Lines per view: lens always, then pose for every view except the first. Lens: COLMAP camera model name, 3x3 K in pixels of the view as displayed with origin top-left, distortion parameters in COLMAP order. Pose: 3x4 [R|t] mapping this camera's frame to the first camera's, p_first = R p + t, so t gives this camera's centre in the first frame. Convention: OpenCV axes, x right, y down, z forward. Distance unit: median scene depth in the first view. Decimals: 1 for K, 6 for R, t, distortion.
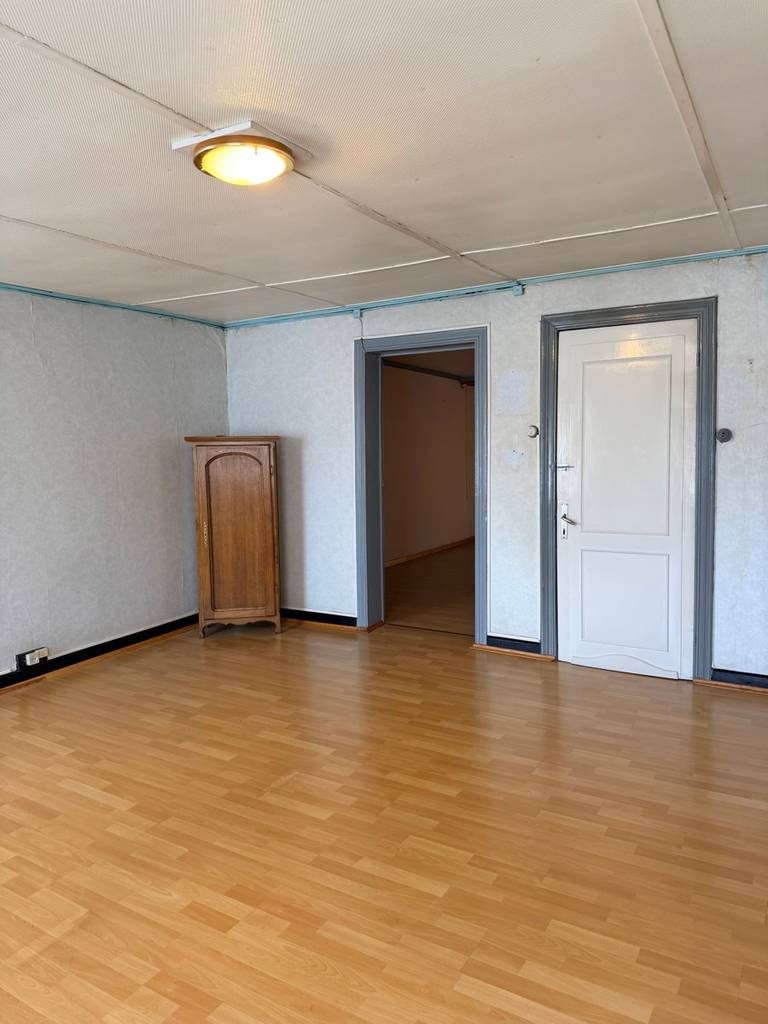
lens RADIAL K [[717.2, 0, 382.2], [0, 717.2, 516.7], [0, 0, 1]] dist [0.173988, -0.336980]
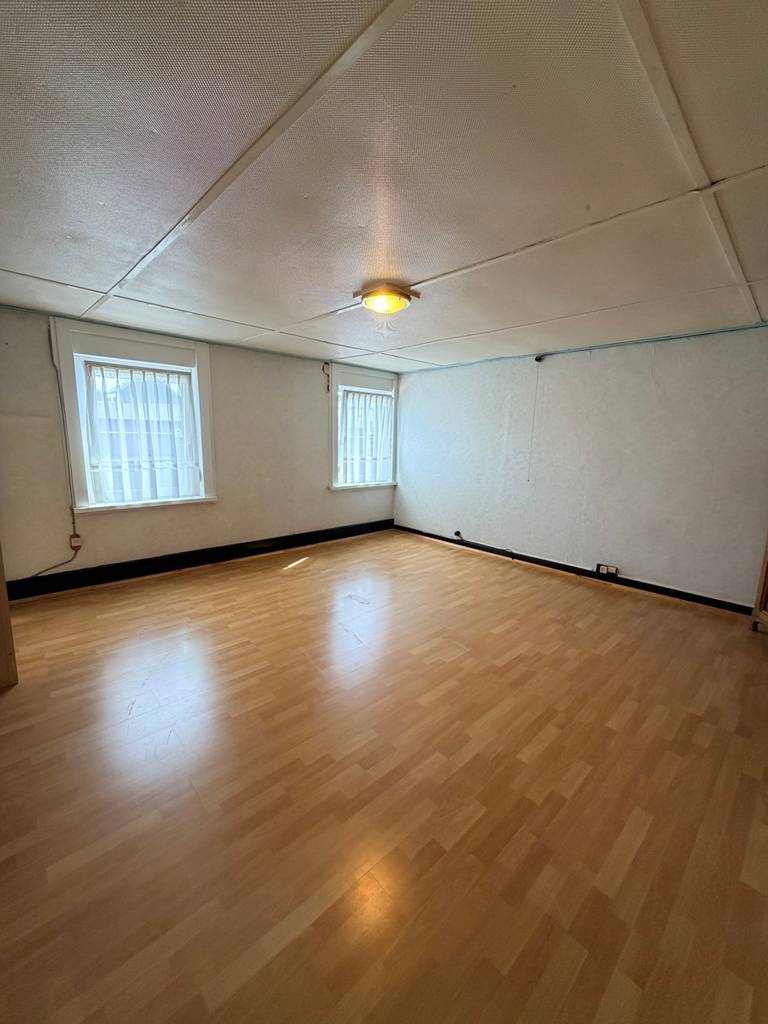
lens RADIAL K [[416.3, 0, 384.0], [0, 416.3, 512.0], [0, 0, 1]] dist [0.000559, 0.000068]
pose [[-0.282777, 0.191944, -0.939784, 0.594865], [-0.113759, 0.966147, 0.231558, -0.109159], [0.952416, 0.172388, -0.251369, 0.800738]]
